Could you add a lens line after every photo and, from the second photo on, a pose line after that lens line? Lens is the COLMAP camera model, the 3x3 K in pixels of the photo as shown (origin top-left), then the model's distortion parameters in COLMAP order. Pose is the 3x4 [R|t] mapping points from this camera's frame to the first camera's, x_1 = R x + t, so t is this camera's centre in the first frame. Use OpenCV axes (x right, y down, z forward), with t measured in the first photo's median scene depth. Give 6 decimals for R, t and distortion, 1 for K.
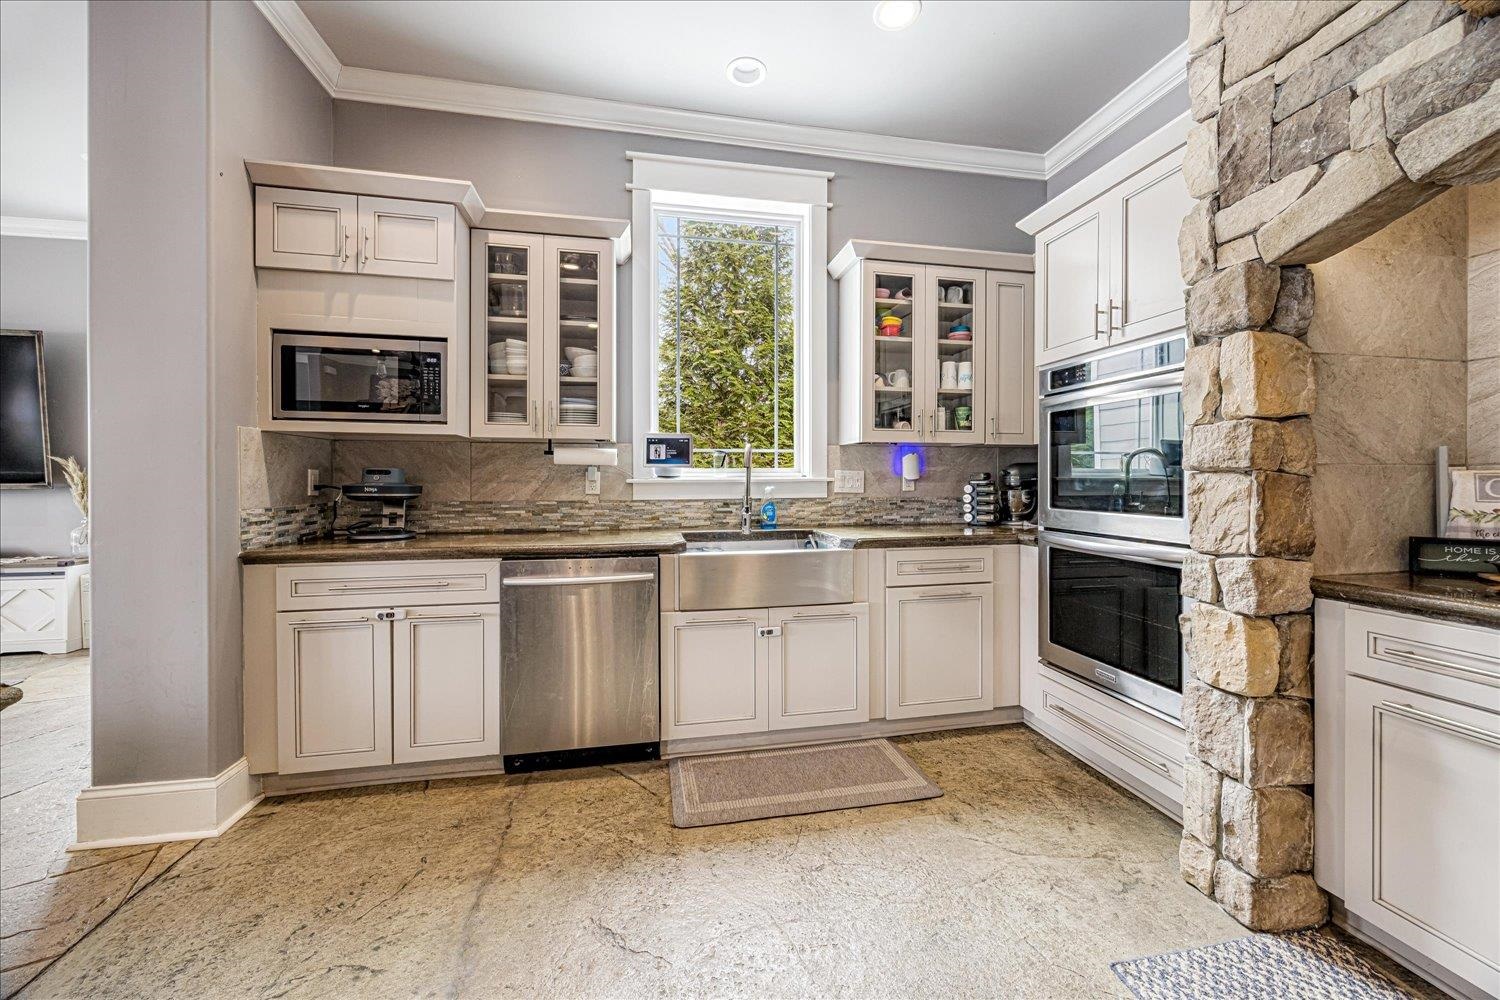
lens RADIAL K [[570.8, 0, 755.8], [0, 570.8, 488.8], [0, 0, 1]] dist [-0.000305, 0.000068]
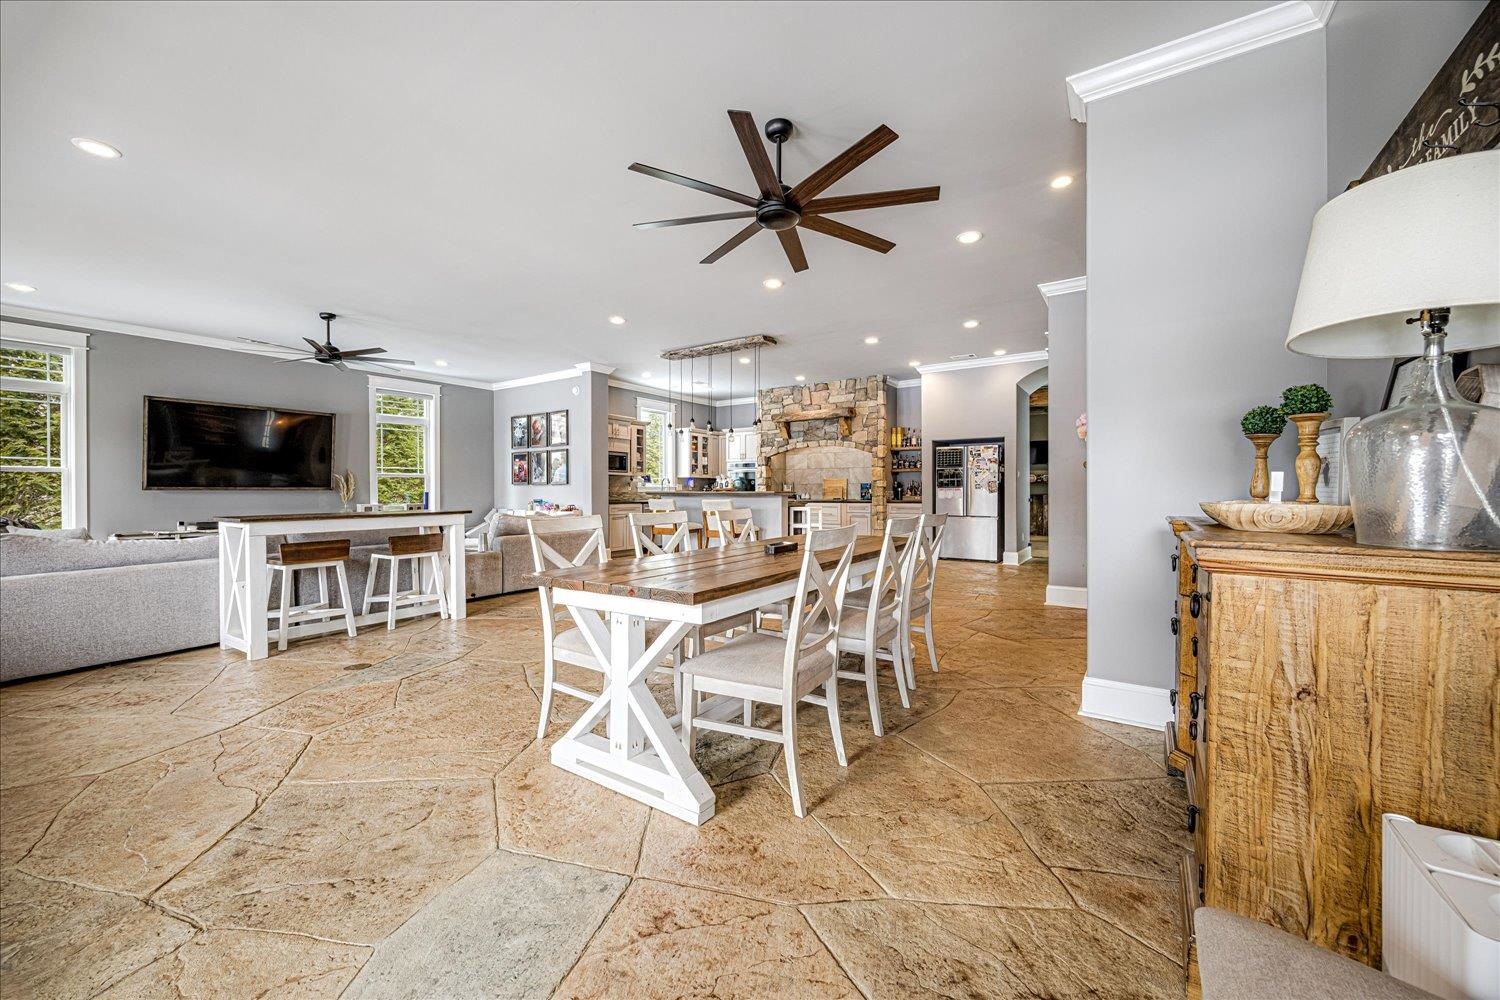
lens RADIAL K [[570.8, 0, 748.8], [0, 570.8, 494.5], [0, 0, 1]] dist [-0.000305, 0.000068]
pose [[0.709641, -0.010148, 0.704490, -2.297643], [0.015789, 0.999874, -0.001502, 0.052417], [-0.704386, 0.012189, 0.709712, -2.091537]]
